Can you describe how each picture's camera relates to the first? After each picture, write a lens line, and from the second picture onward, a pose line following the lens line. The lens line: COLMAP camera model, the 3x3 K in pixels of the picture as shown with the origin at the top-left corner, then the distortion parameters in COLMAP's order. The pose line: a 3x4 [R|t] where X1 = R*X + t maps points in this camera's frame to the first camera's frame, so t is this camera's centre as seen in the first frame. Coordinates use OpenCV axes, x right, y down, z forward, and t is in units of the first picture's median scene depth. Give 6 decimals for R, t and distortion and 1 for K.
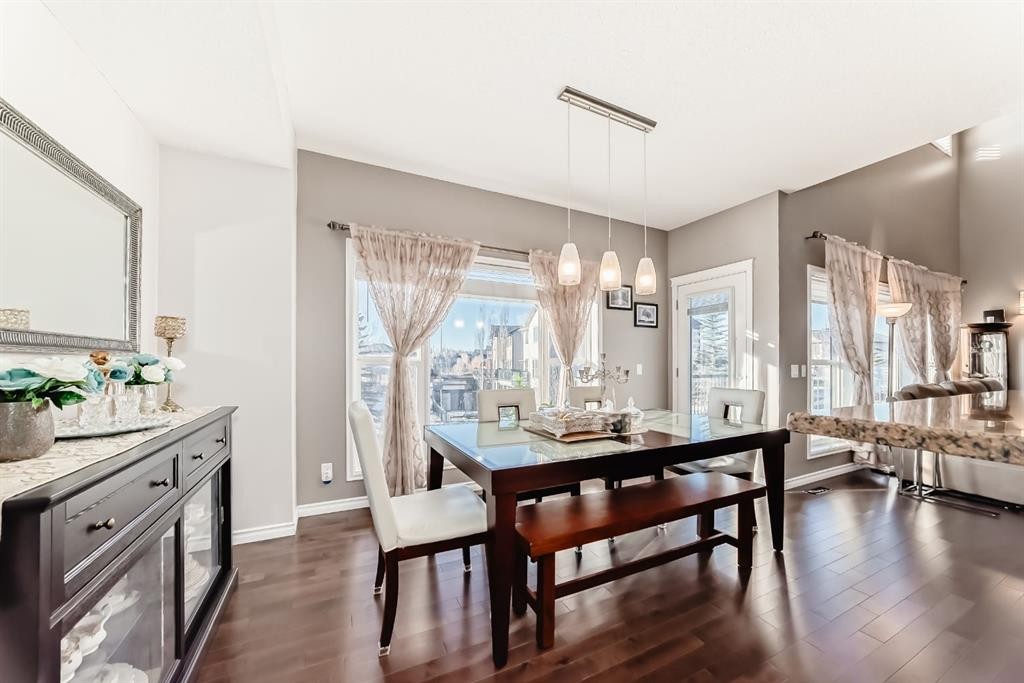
lens RADIAL K [[367.4, 0, 514.3], [0, 367.4, 365.6], [0, 0, 1]] dist [-0.005760, 0.002500]
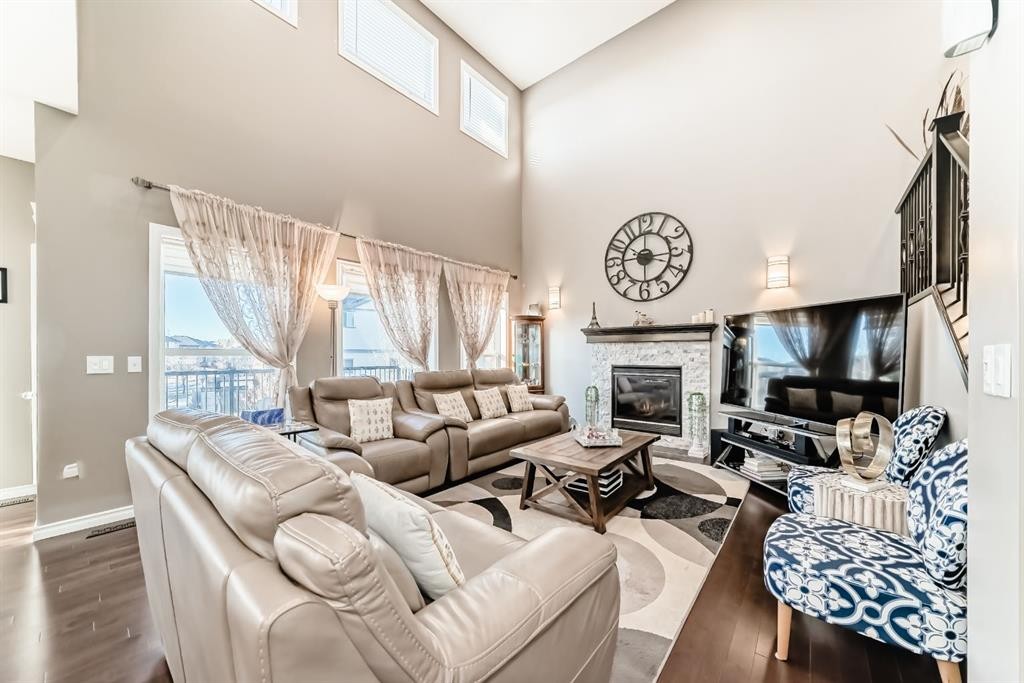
lens RADIAL K [[367.4, 0, 500.3], [0, 367.4, 355.6], [0, 0, 1]] dist [-0.005760, 0.002500]
pose [[0.928496, -0.008584, 0.371244, 1.326048], [0.010050, 0.999947, -0.002016, 0.005220], [-0.371207, 0.005603, 0.928533, 0.043553]]
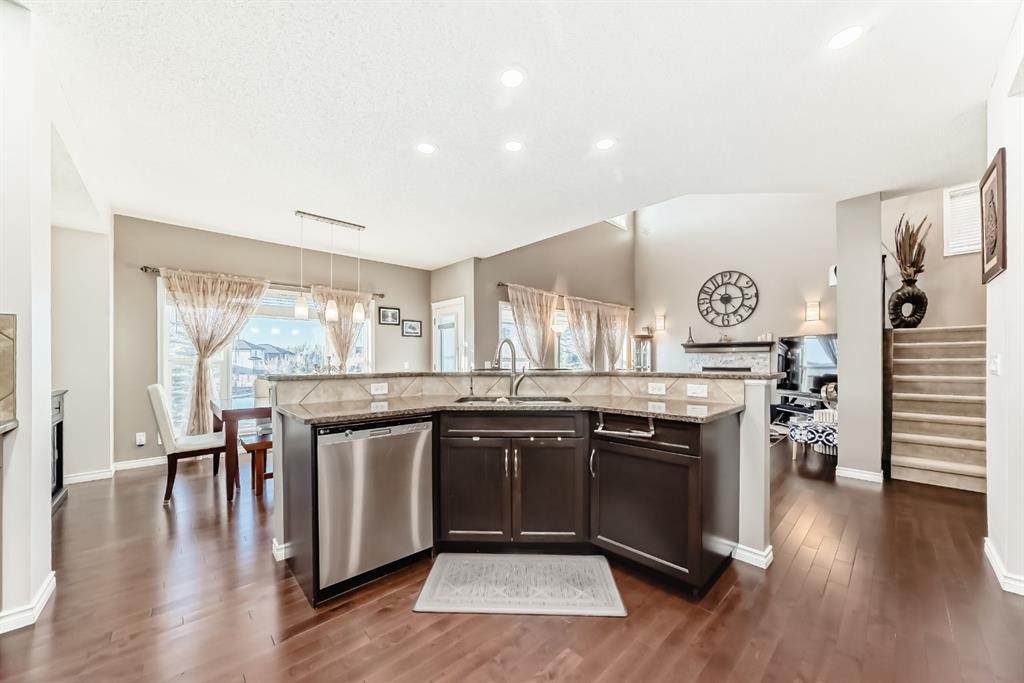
lens RADIAL K [[367.4, 0, 506.7], [0, 367.4, 360.1], [0, 0, 1]] dist [-0.005760, 0.002500]
pose [[0.962777, -0.008012, 0.270177, 0.427697], [0.010267, 0.999923, -0.006936, 0.004598], [-0.270101, 0.009451, 0.962786, -0.682307]]
